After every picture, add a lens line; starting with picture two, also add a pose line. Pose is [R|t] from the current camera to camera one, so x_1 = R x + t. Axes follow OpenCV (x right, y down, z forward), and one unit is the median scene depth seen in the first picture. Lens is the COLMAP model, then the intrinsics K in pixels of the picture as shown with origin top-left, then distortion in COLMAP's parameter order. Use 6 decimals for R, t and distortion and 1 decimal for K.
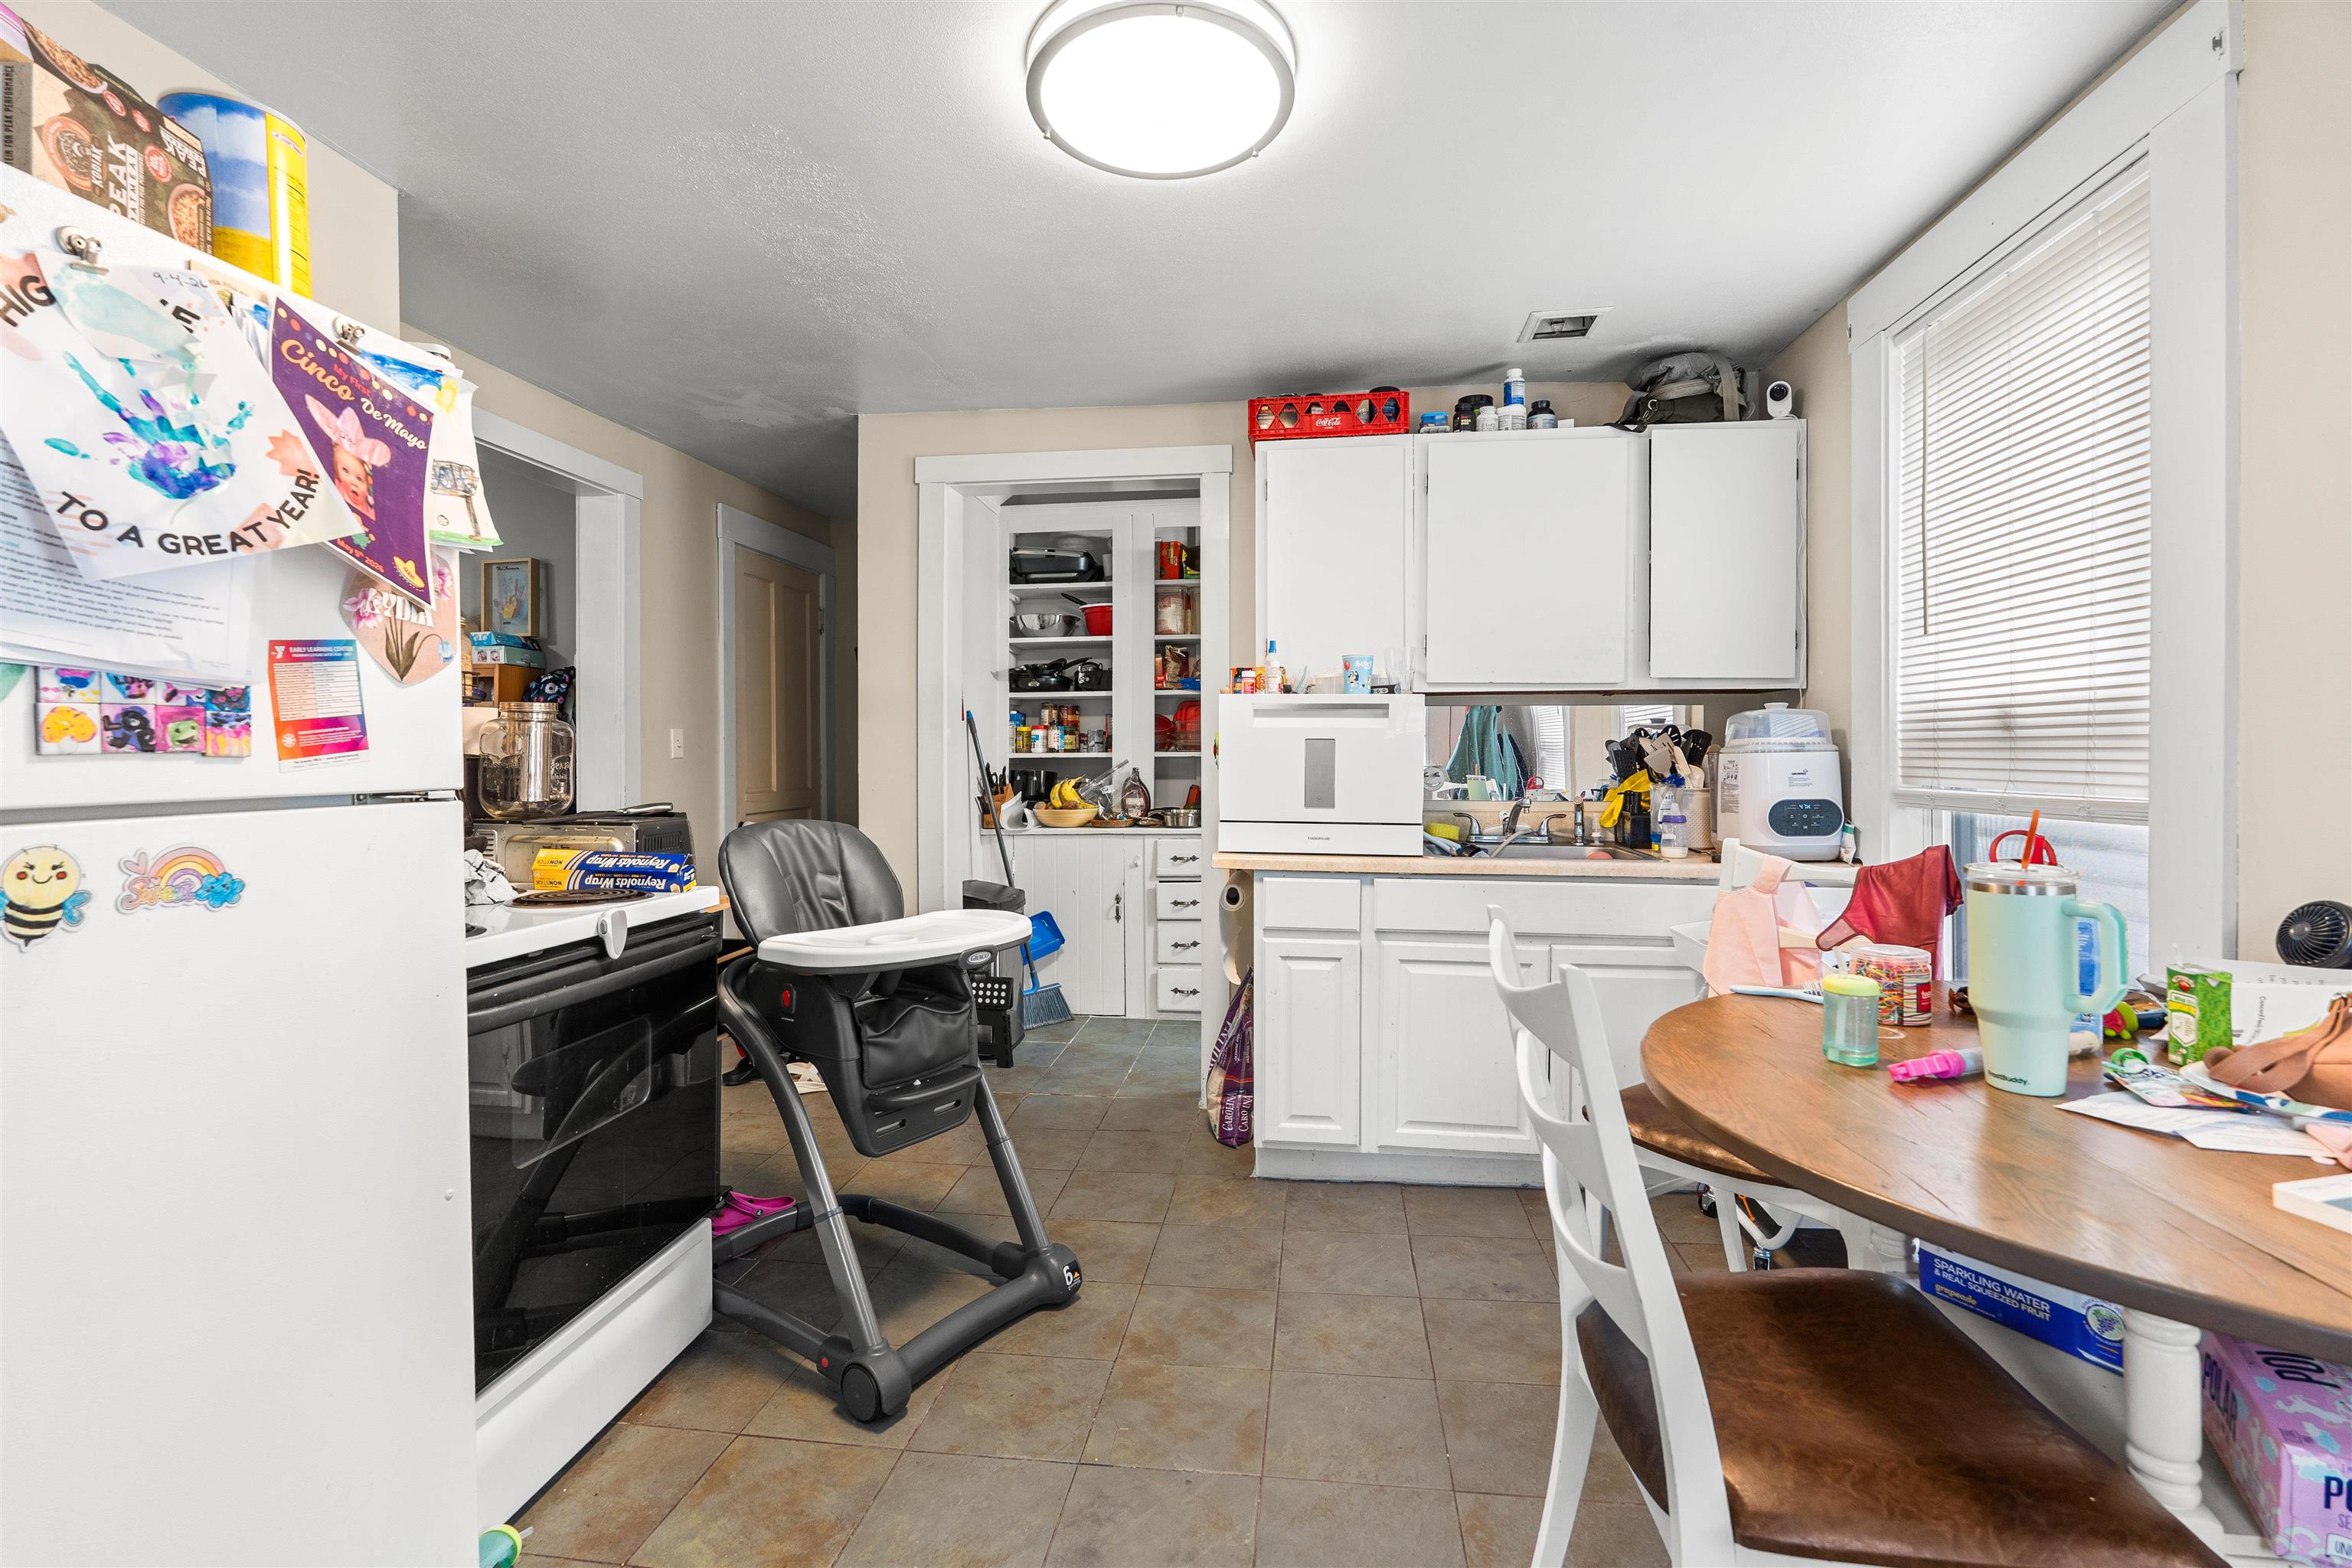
lens RADIAL K [[1058.4, 0, 1167.9], [0, 1058.4, 770.7], [0, 0, 1]] dist [0.001321, 0.000758]
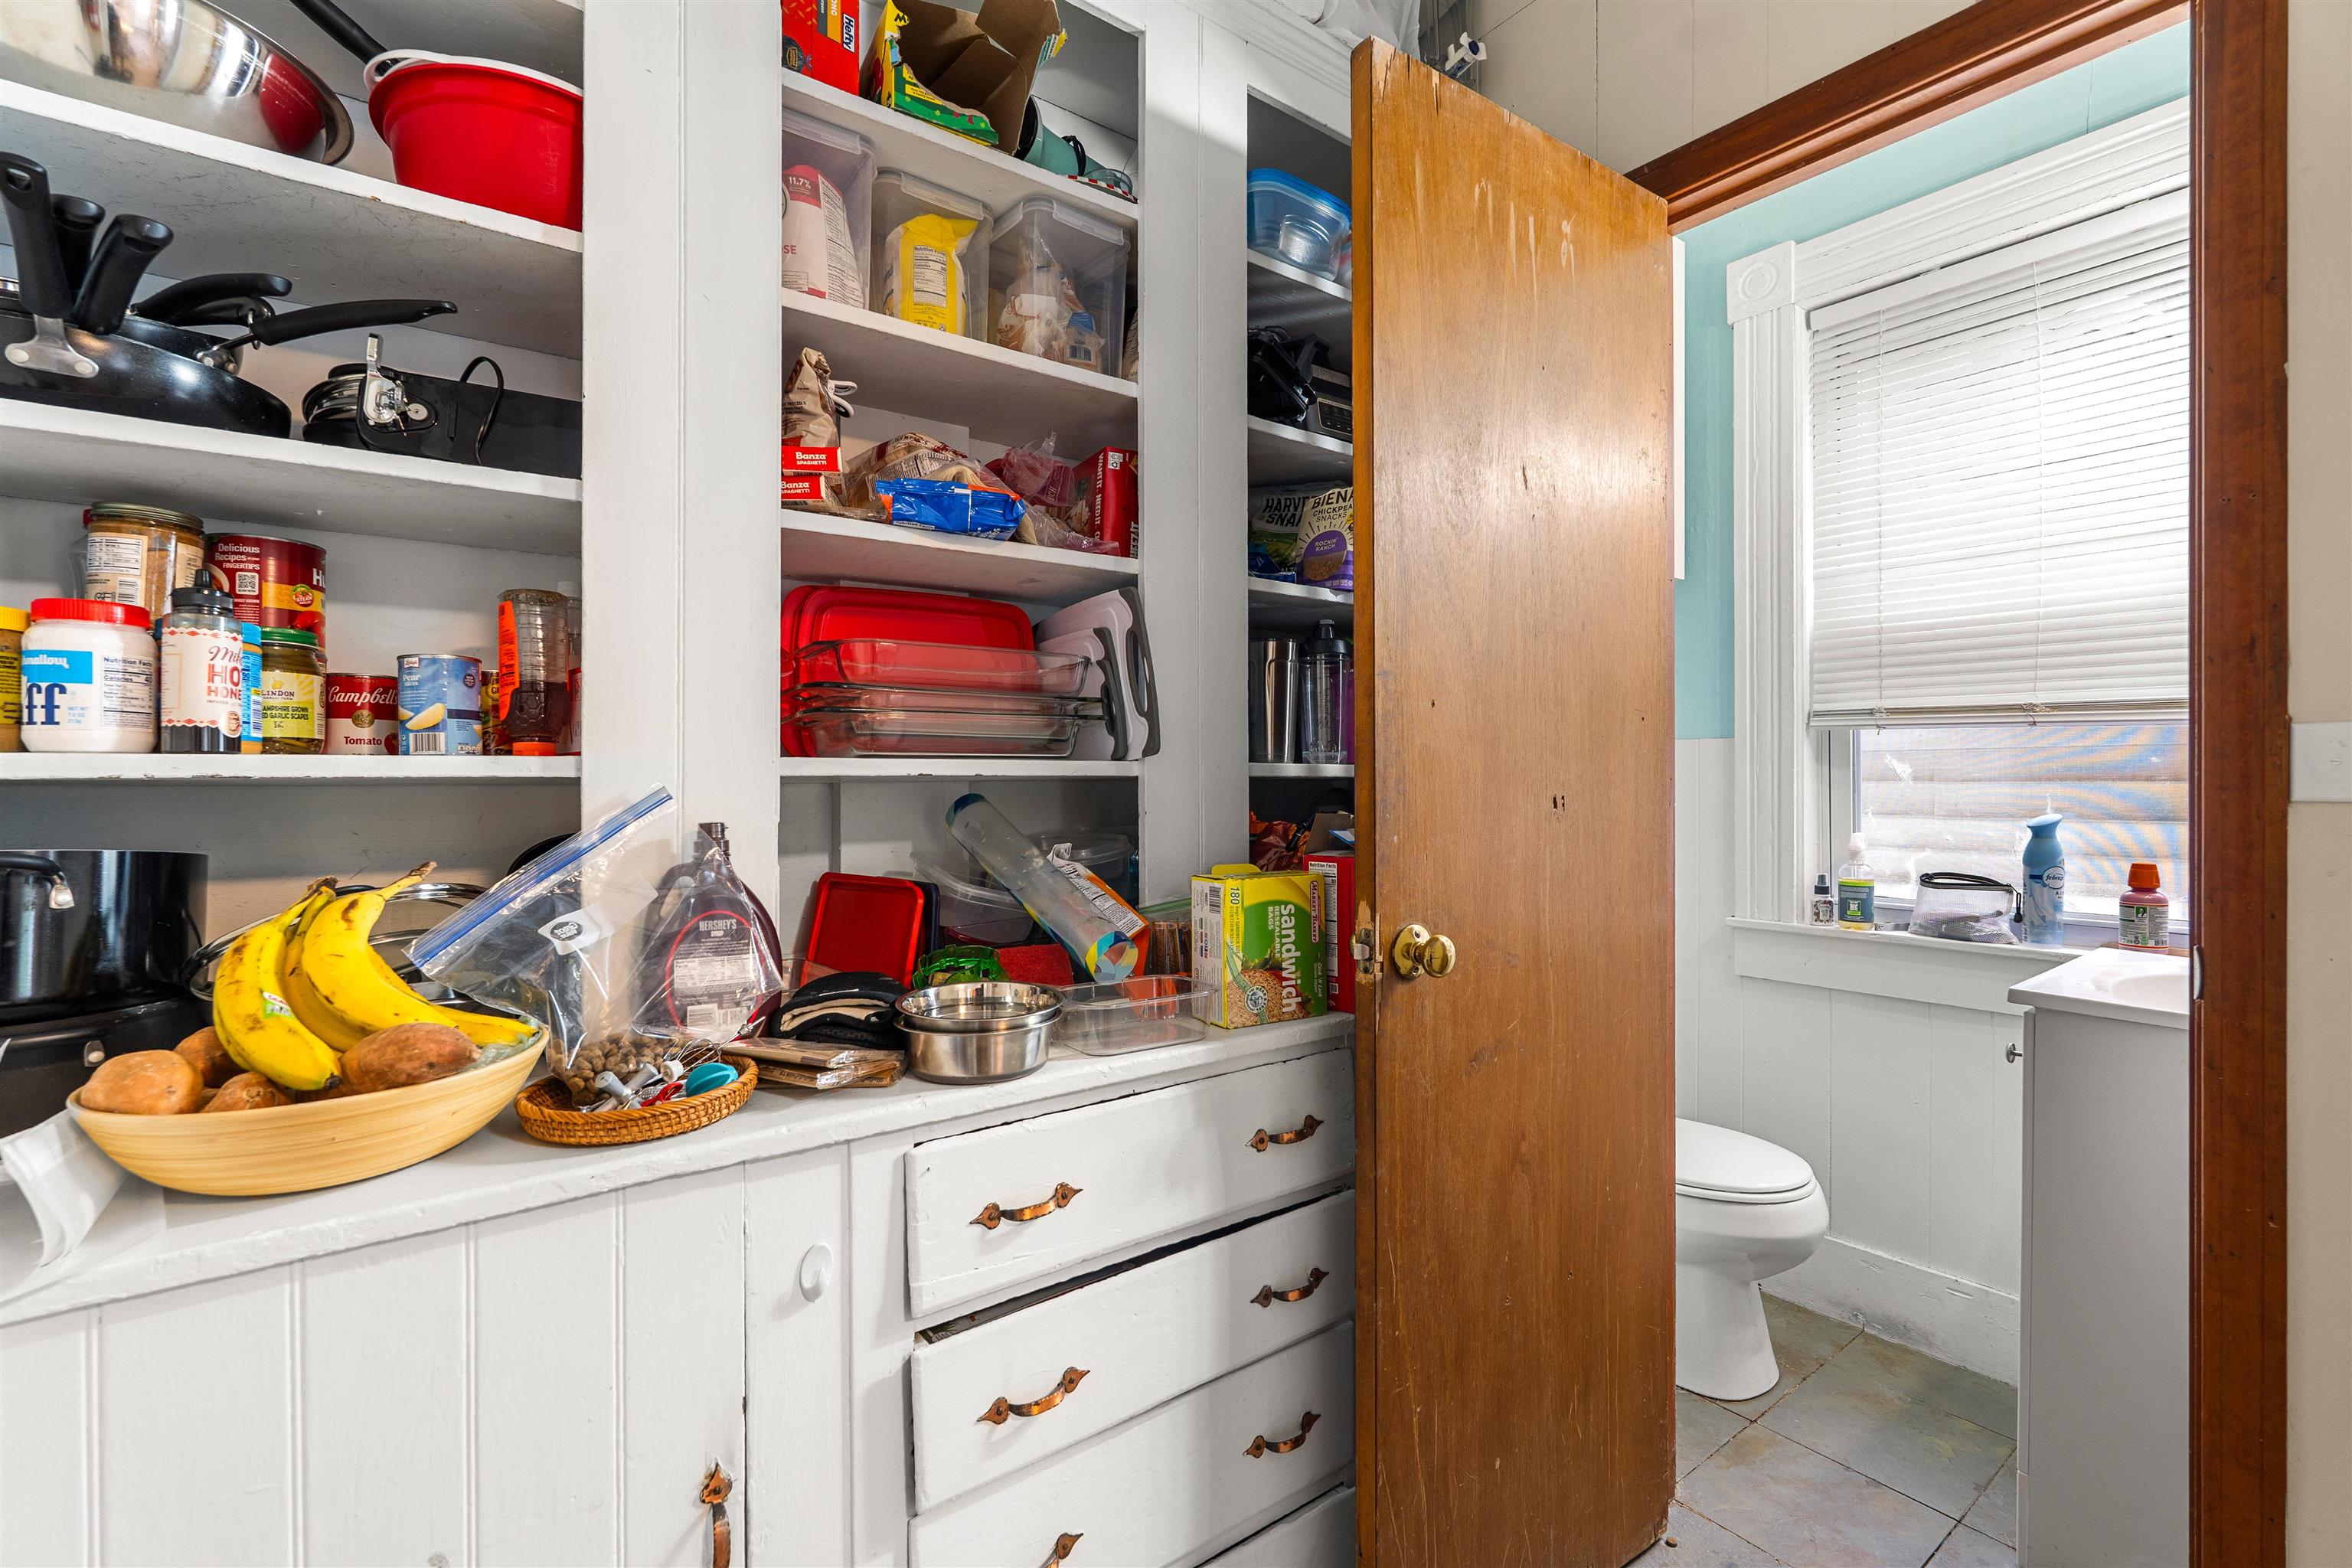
lens RADIAL K [[1058.4, 0, 1182.0], [0, 1058.4, 773.9], [0, 0, 1]] dist [0.001321, 0.000758]
pose [[0.699107, 0.006014, 0.714992, -0.122222], [0.008284, 0.999829, -0.016509, -0.009159], [-0.714969, 0.017465, 0.698938, 0.754053]]
